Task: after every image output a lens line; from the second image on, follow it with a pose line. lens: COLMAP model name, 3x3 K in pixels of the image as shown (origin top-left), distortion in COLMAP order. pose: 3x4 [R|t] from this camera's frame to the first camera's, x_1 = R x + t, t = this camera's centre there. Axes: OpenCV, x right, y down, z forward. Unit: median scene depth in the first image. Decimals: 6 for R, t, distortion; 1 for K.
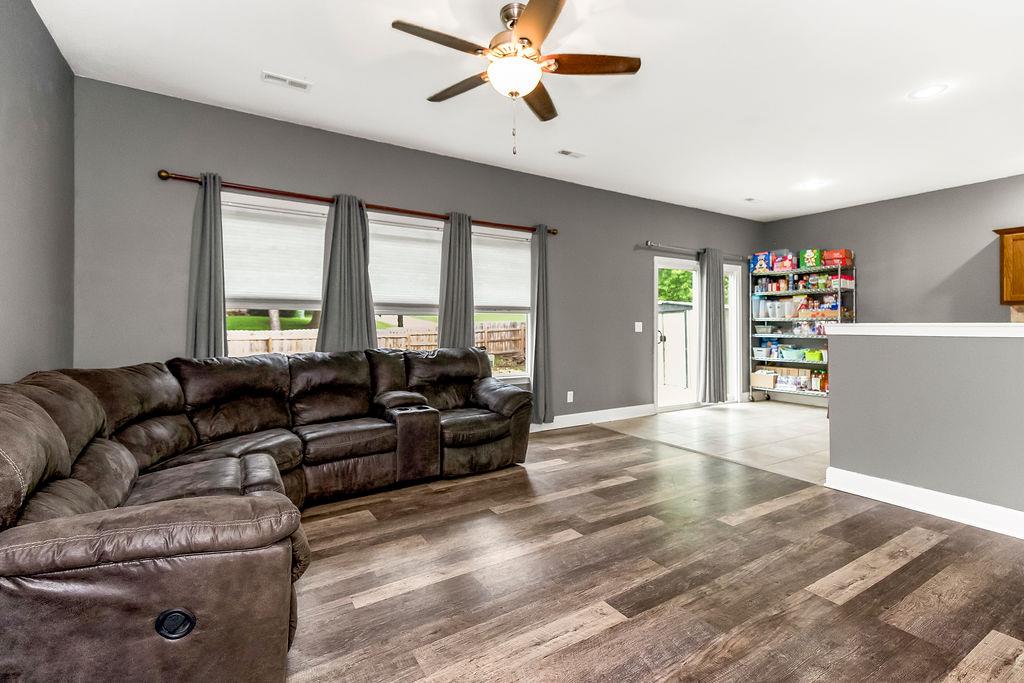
lens RADIAL K [[466.5, 0, 513.5], [0, 466.5, 321.8], [0, 0, 1]] dist [0.022576, 0.000576]
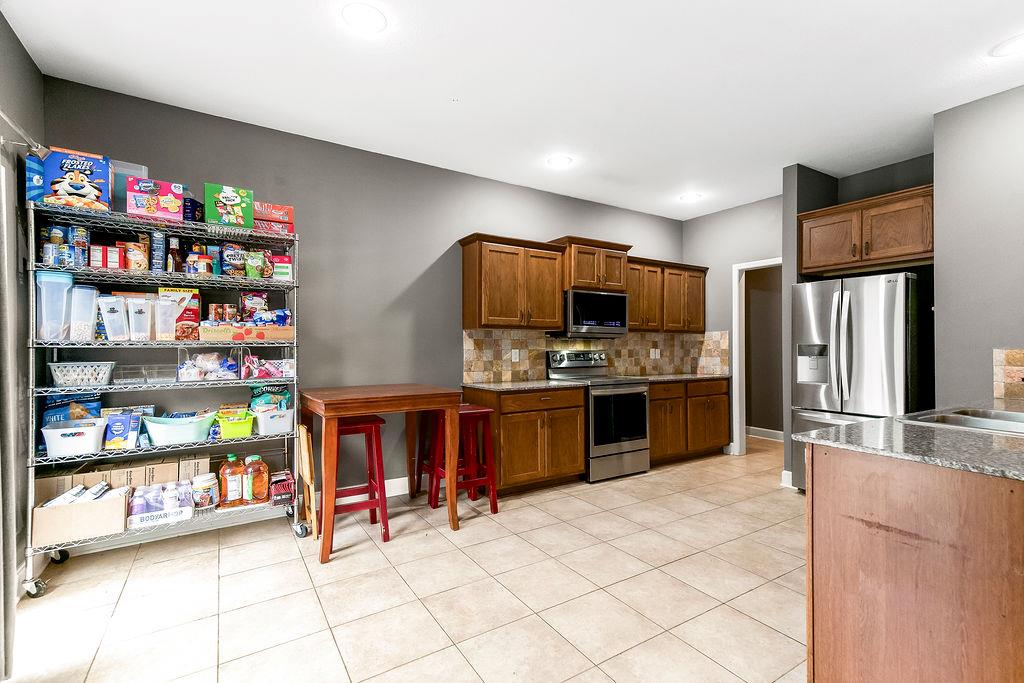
lens RADIAL K [[466.5, 0, 503.7], [0, 466.5, 343.9], [0, 0, 1]] dist [0.022576, 0.000576]
pose [[-0.011494, -0.001491, 0.999933, 0.333085], [-0.008755, 0.999961, 0.001390, -0.014961], [-0.999896, -0.008738, -0.011506, 1.338560]]
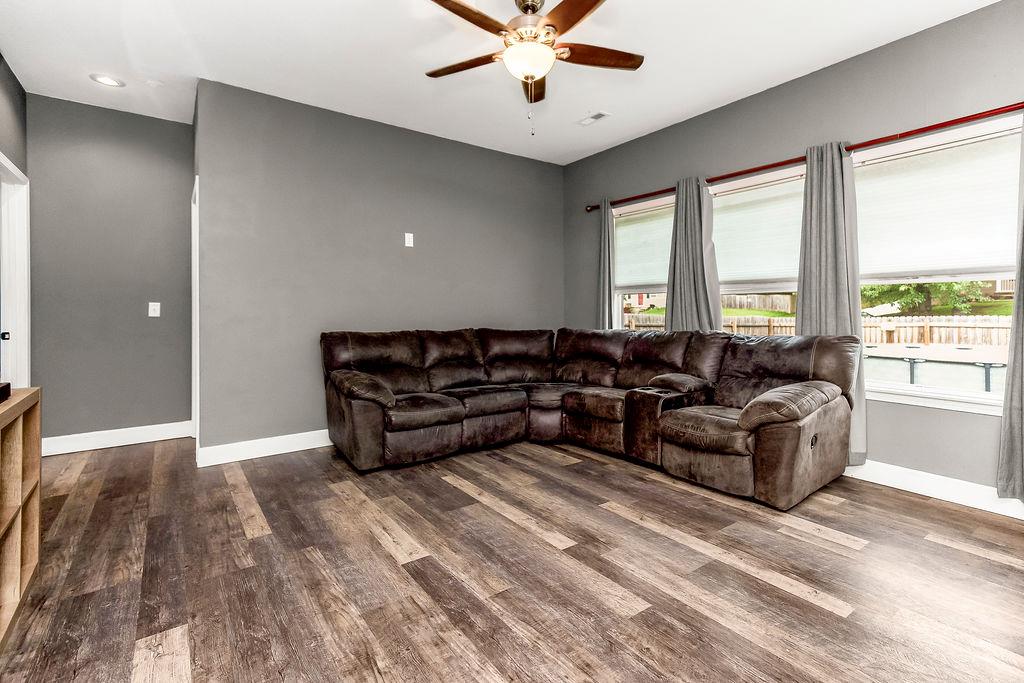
lens RADIAL K [[466.5, 0, 514.0], [0, 466.5, 304.6], [0, 0, 1]] dist [0.022576, 0.000576]
pose [[0.079500, -0.014757, -0.996726, 0.719155], [0.011110, 0.999841, -0.013917, 0.017086], [0.996773, -0.009967, 0.079651, 0.615819]]
